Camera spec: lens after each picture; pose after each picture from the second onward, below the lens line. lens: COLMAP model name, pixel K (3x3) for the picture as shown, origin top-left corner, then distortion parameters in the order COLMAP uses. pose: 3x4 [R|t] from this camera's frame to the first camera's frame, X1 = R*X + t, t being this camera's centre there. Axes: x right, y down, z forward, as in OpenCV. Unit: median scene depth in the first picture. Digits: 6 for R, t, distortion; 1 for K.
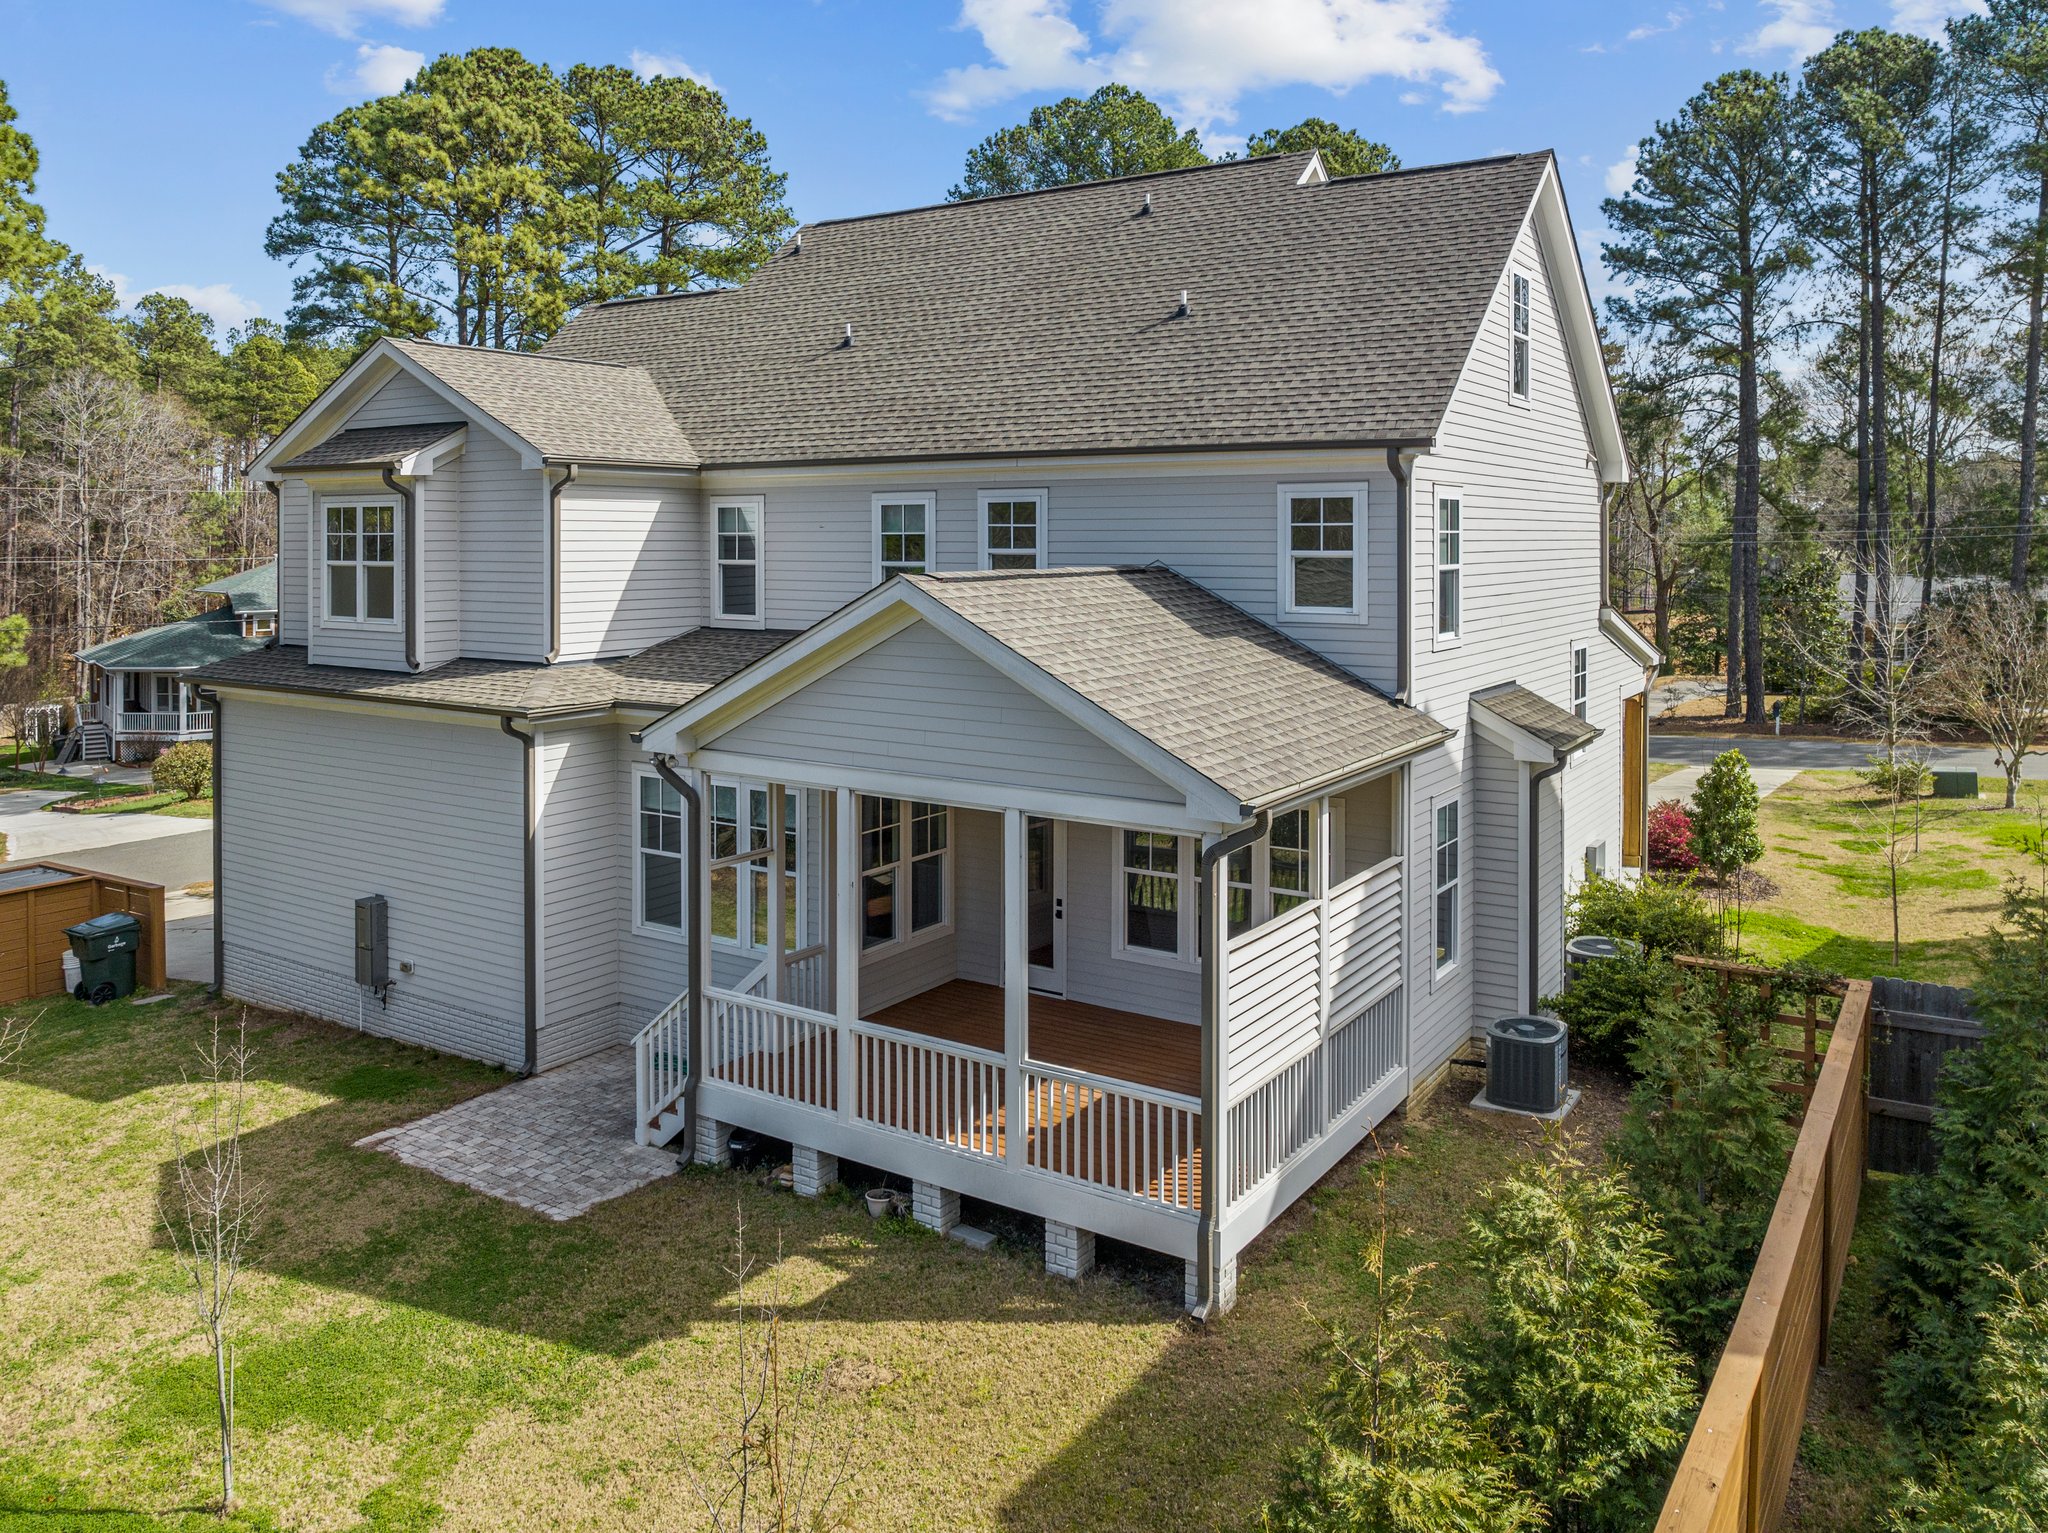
lens RADIAL K [[1515.5, 0, 1022.7], [0, 1515.5, 544.3], [0, 0, 1]] dist [-0.005098, -0.000619]
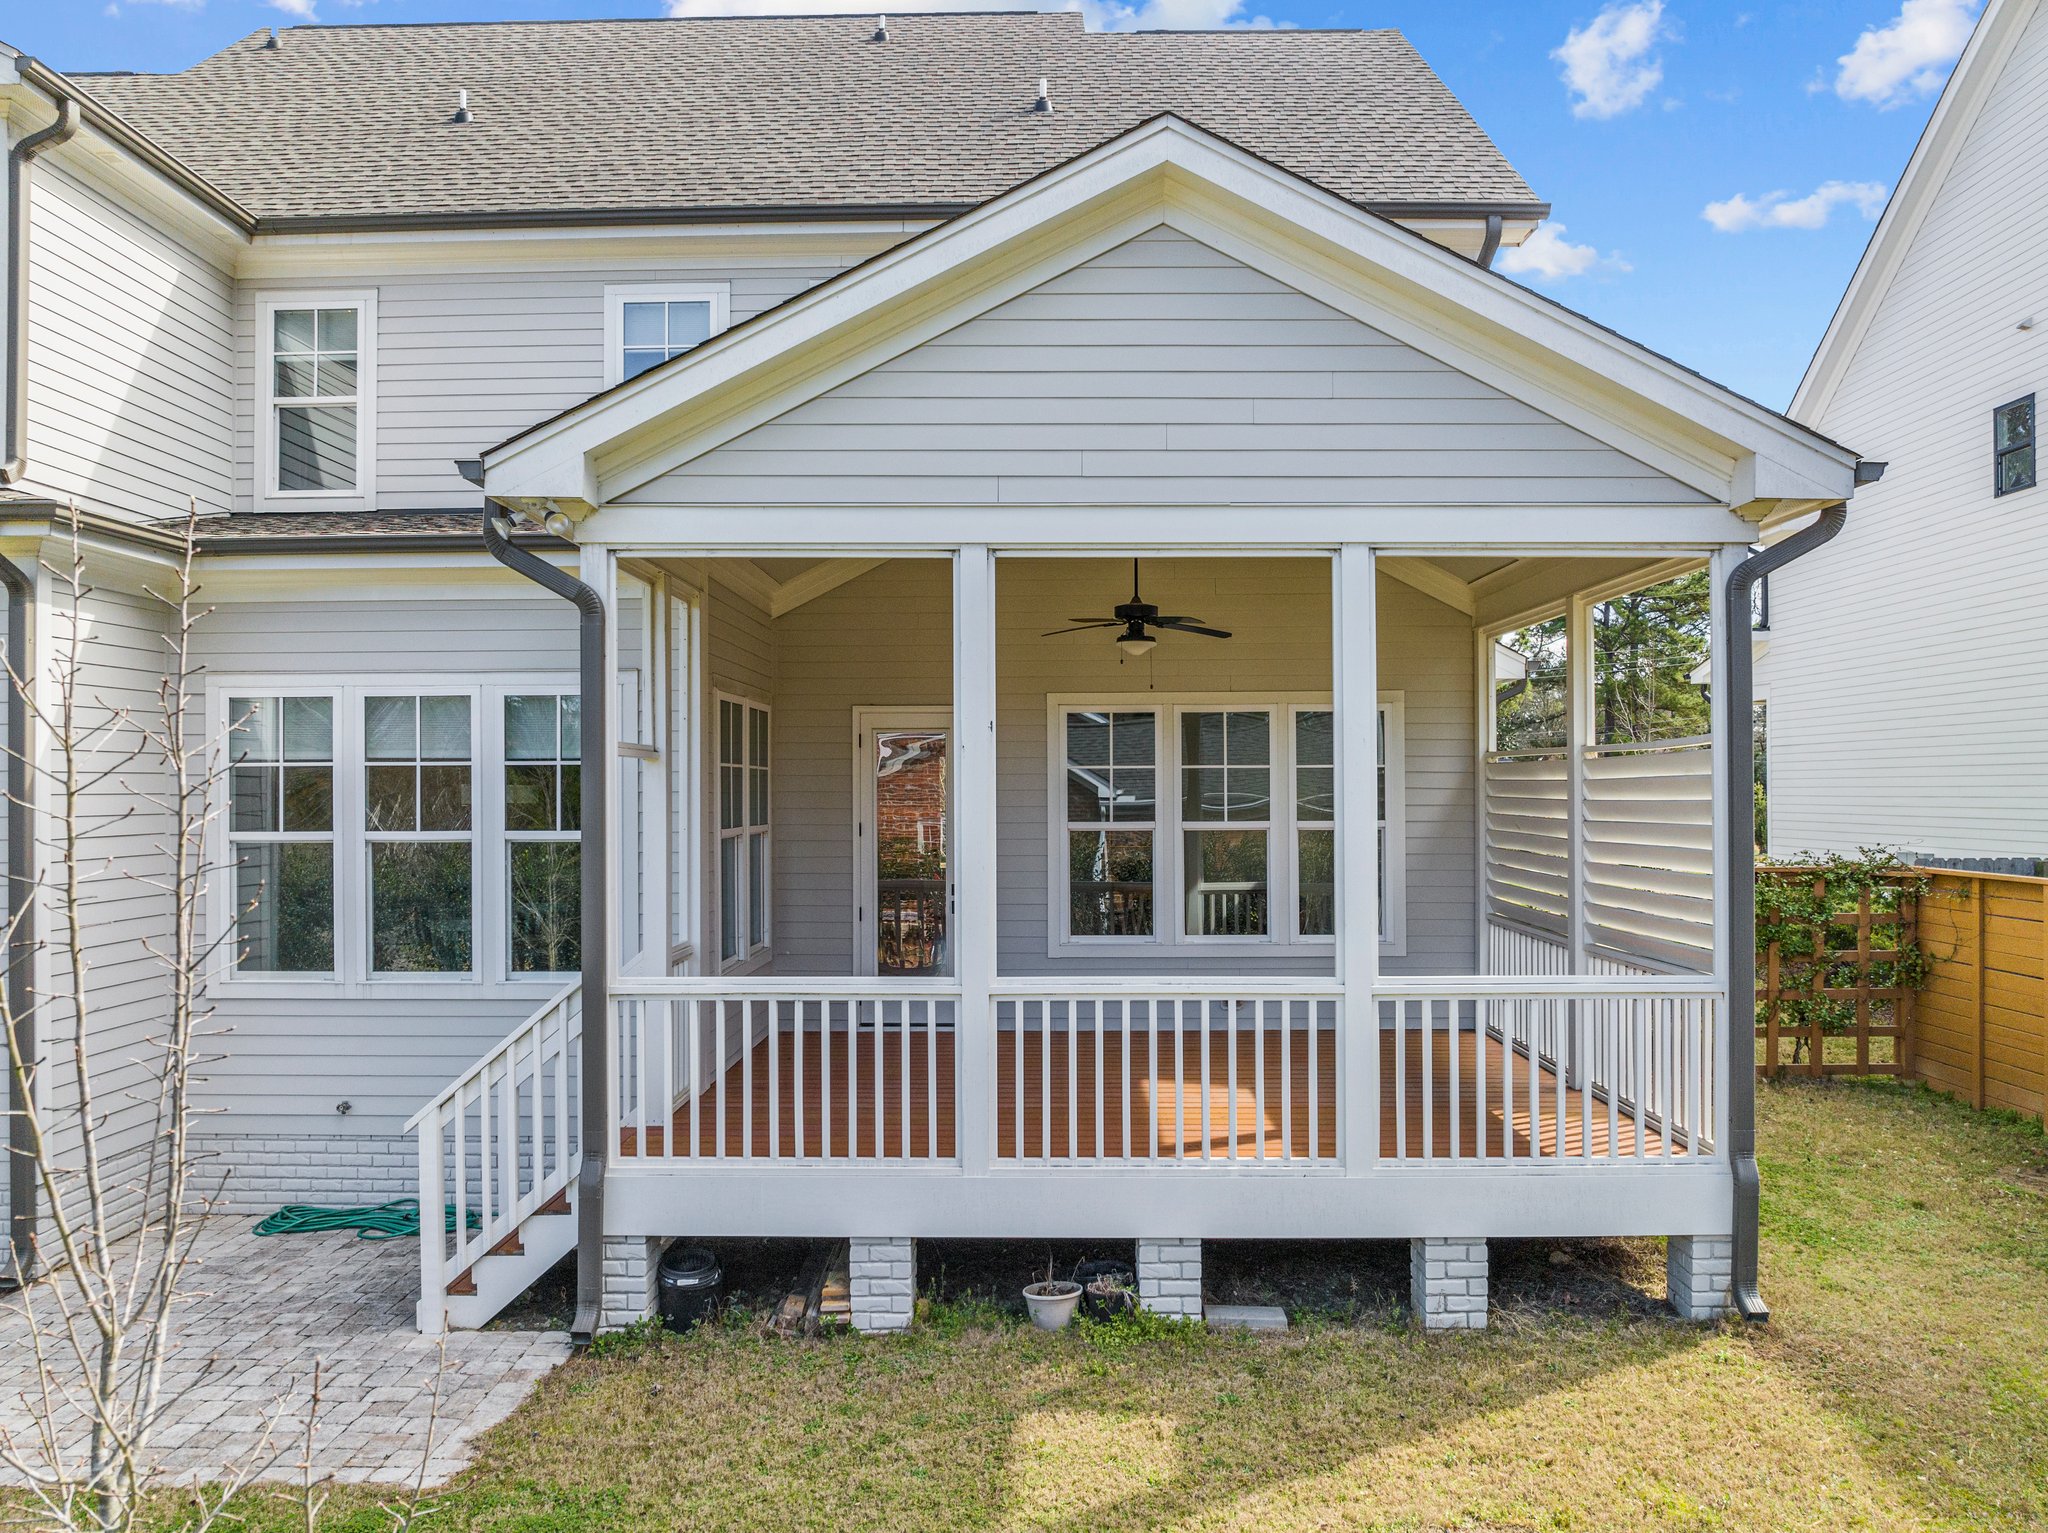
lens RADIAL K [[1454.4, 0, 1036.5], [0, 1454.4, 764.9], [0, 0, 1]] dist [-0.033645, -0.005324]
pose [[0.840229, 0.004434, 0.542214, -0.405217], [0.006790, 0.999802, -0.018698, 0.265532], [-0.542190, 0.019392, 0.840032, 0.594966]]
